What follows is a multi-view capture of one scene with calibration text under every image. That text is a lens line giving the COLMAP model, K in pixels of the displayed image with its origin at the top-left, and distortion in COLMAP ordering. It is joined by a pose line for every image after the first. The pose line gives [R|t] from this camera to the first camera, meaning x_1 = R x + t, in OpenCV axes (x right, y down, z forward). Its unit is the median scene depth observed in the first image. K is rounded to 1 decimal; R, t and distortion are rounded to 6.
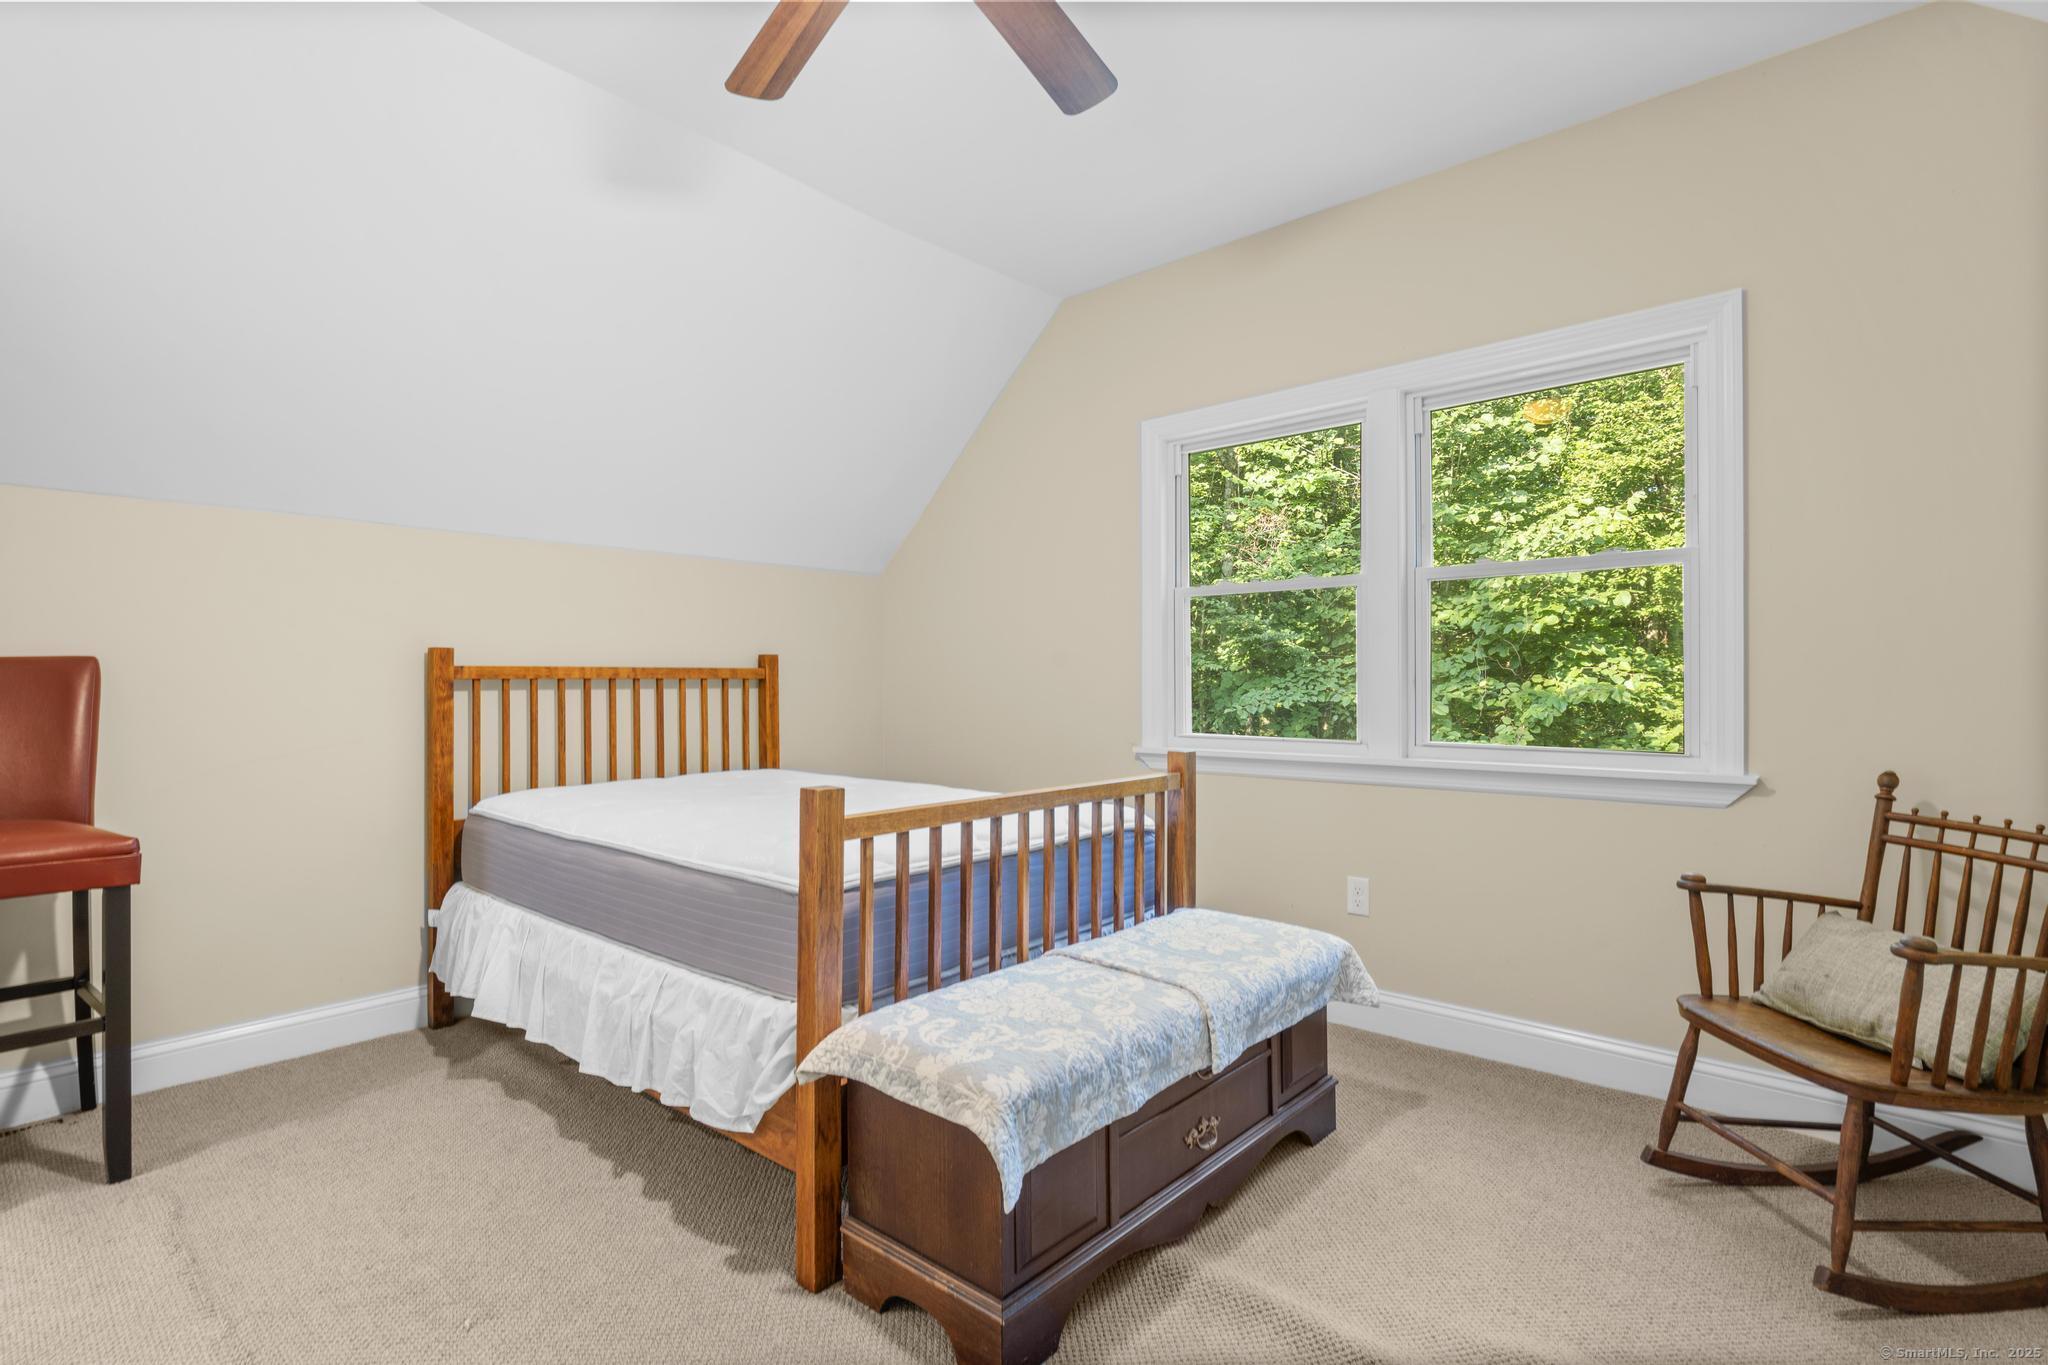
lens RADIAL K [[970.7, 0, 1021.0], [0, 970.7, 678.5], [0, 0, 1]] dist [-0.003838, 0.003946]
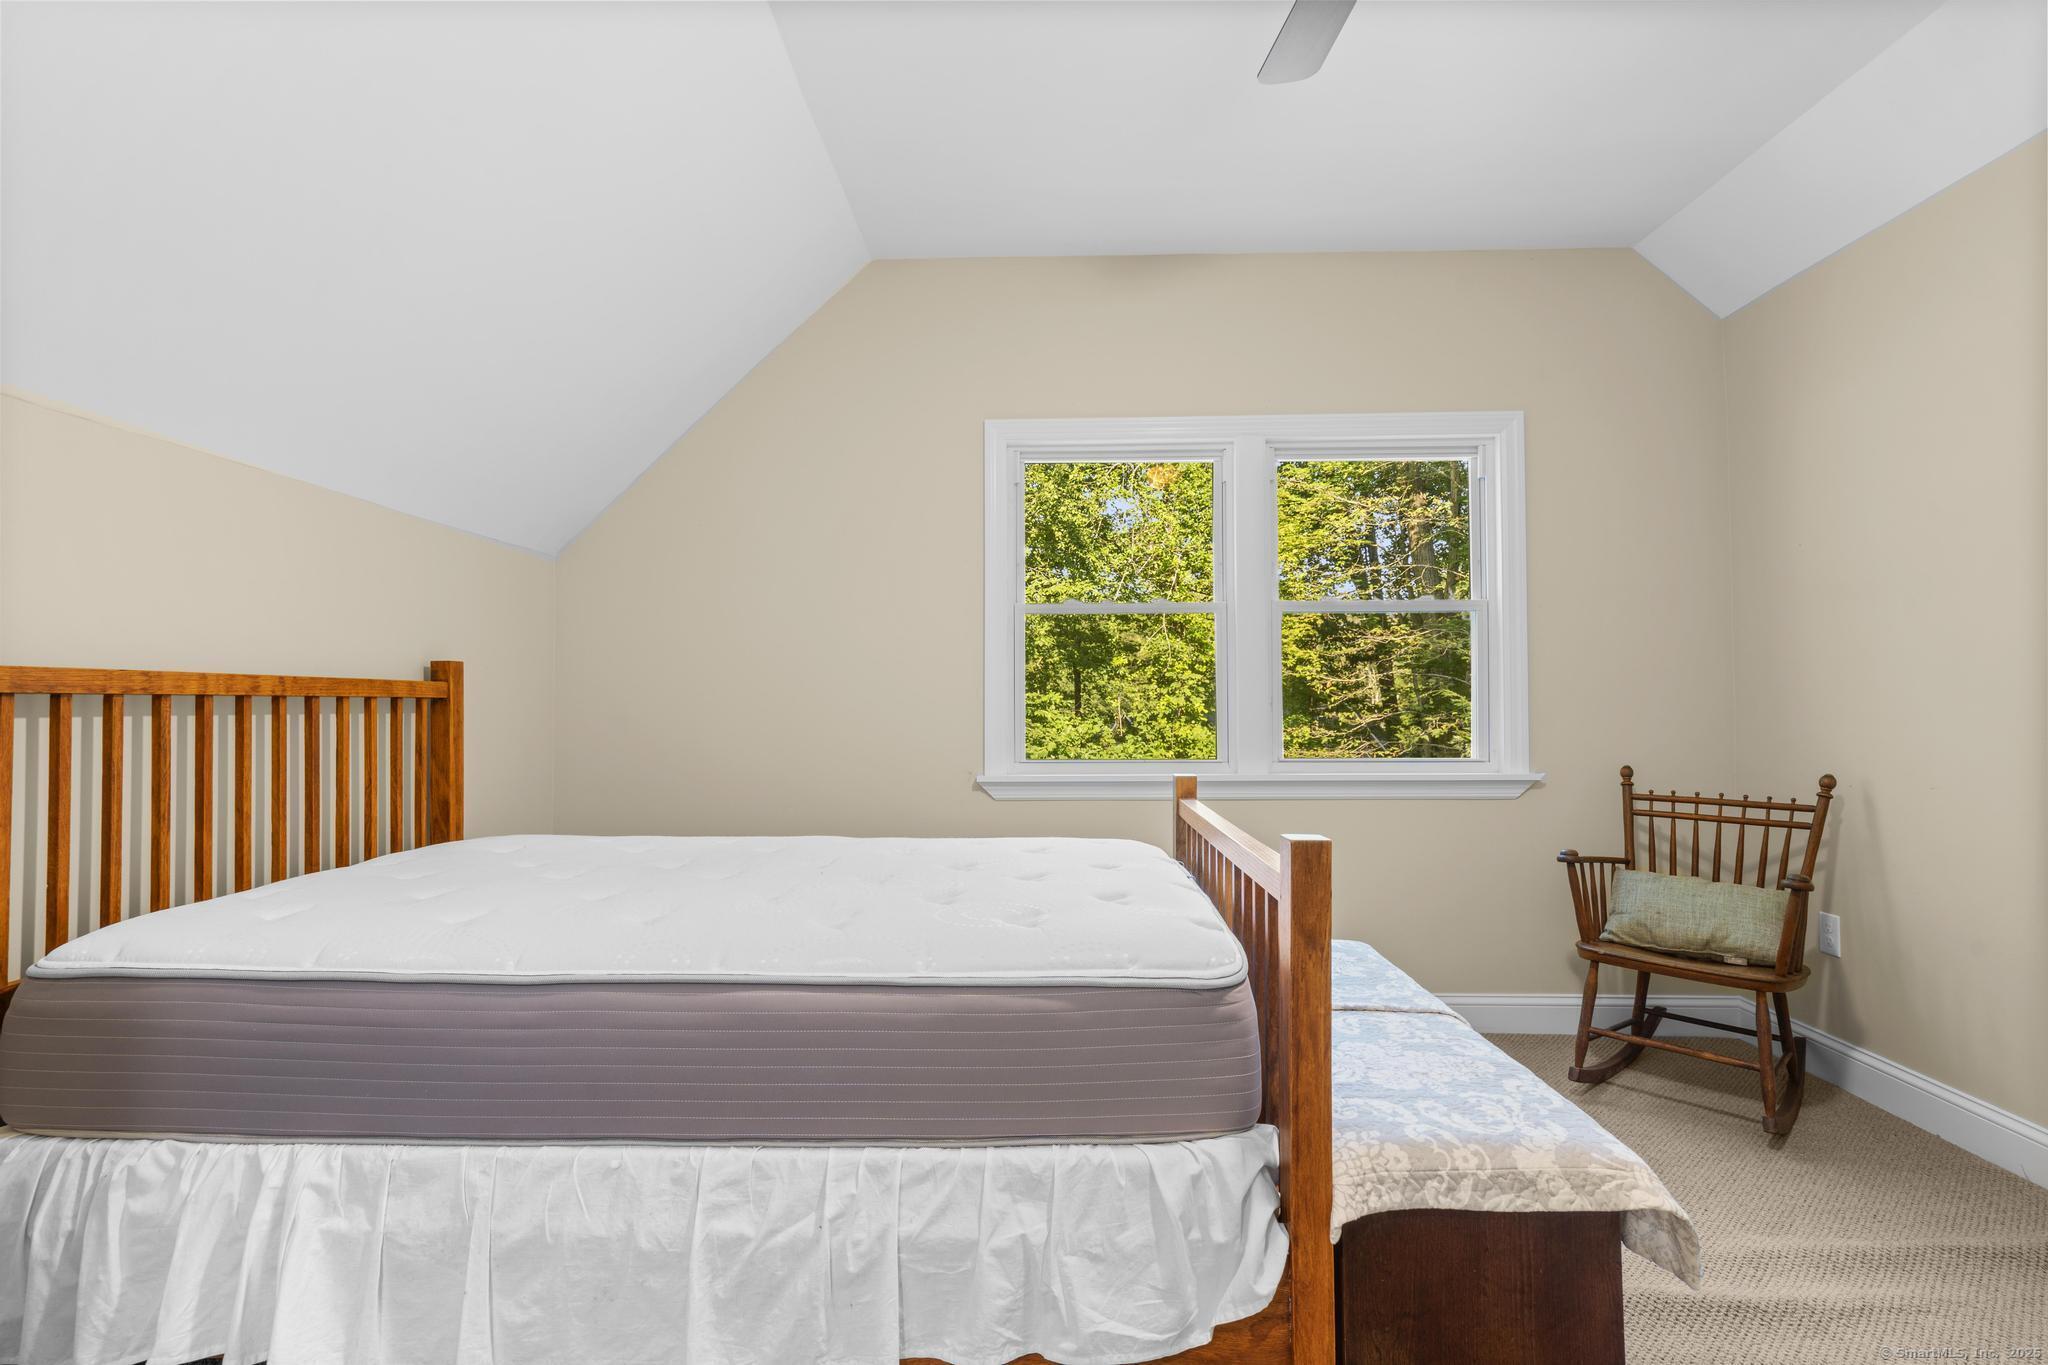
lens RADIAL K [[970.7, 0, 1021.0], [0, 970.7, 678.5], [0, 0, 1]] dist [-0.003838, 0.003946]
pose [[0.767930, 0.019873, 0.640225, -0.724135], [-0.001976, 0.999587, -0.028657, 0.009496], [-0.640531, 0.020741, 0.767652, 0.470868]]
